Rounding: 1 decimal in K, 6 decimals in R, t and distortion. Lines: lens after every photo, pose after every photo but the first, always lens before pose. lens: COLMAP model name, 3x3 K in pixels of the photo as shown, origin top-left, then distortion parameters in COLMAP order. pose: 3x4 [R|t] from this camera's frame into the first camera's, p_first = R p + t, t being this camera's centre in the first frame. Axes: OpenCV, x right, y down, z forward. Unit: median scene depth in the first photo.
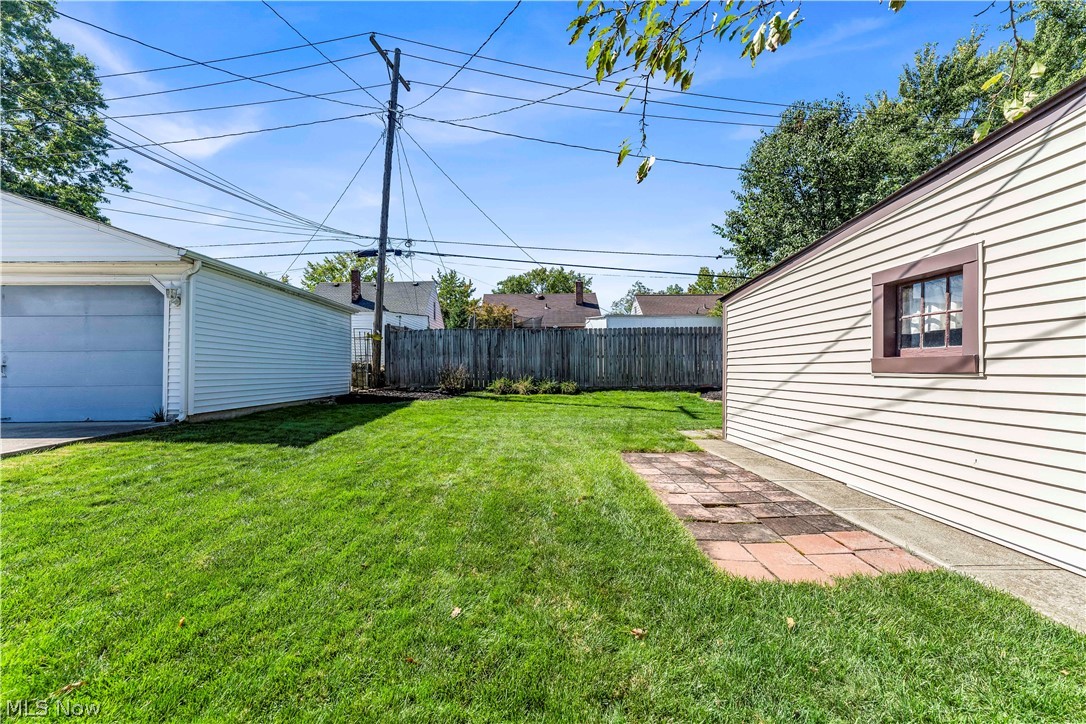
lens RADIAL K [[445.5, 0, 545.1], [0, 445.5, 367.5], [0, 0, 1]] dist [0.002332, -0.000015]
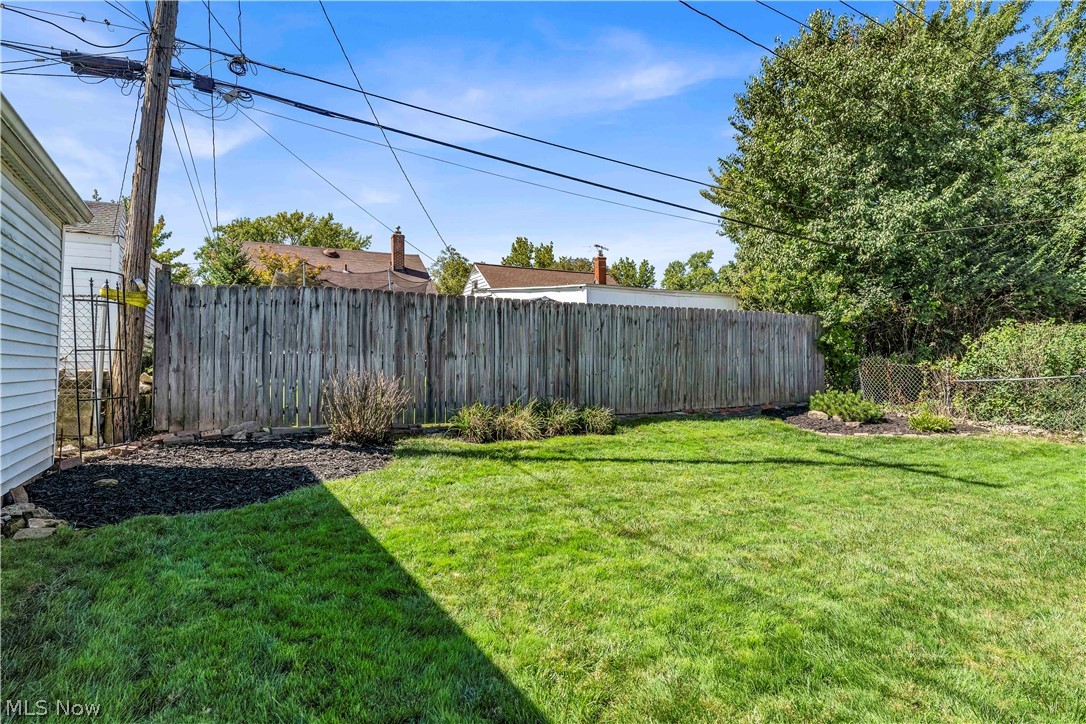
lens RADIAL K [[572.9, 0, 540.3], [0, 572.9, 339.4], [0, 0, 1]] dist [-0.042433, -0.000461]
pose [[0.876655, 0.023238, 0.480558, -0.303130], [-0.001301, 0.998944, -0.045932, -0.014606], [-0.481118, 0.039642, 0.875759, 0.445466]]
